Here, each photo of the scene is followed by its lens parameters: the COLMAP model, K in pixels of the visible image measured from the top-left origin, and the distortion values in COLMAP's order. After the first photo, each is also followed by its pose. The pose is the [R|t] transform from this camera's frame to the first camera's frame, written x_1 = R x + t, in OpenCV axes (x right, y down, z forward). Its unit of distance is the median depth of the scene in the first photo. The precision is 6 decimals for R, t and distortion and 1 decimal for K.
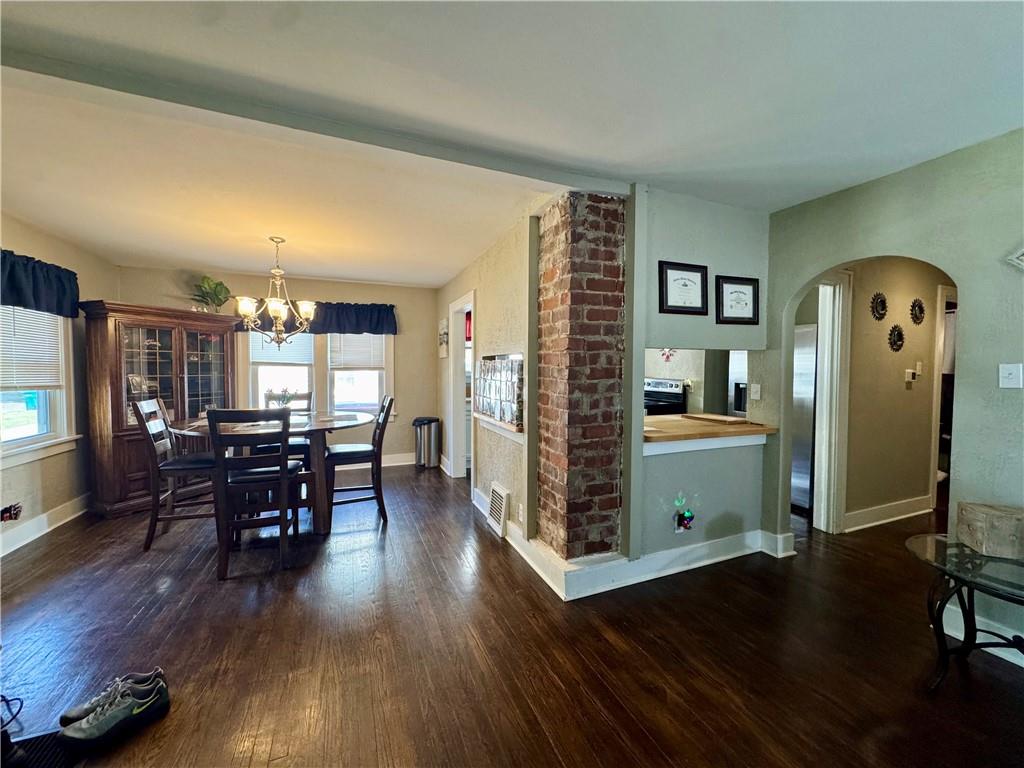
lens RADIAL K [[411.9, 0, 513.2], [0, 411.9, 382.6], [0, 0, 1]] dist [-0.000470, -0.000039]
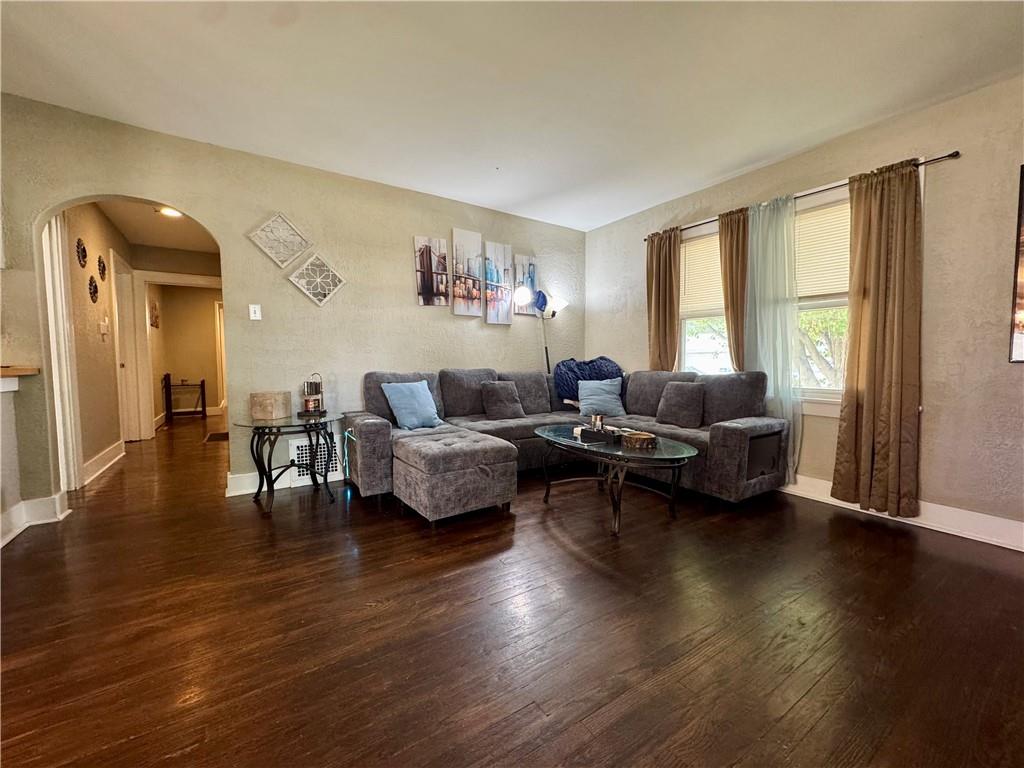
lens RADIAL K [[411.9, 0, 511.6], [0, 411.9, 382.7], [0, 0, 1]] dist [-0.000470, -0.000039]
pose [[-0.192980, -0.050670, 0.979894, -0.339203], [0.045026, 0.997156, 0.060430, 0.129077], [-0.980169, 0.055783, -0.190149, 0.227473]]
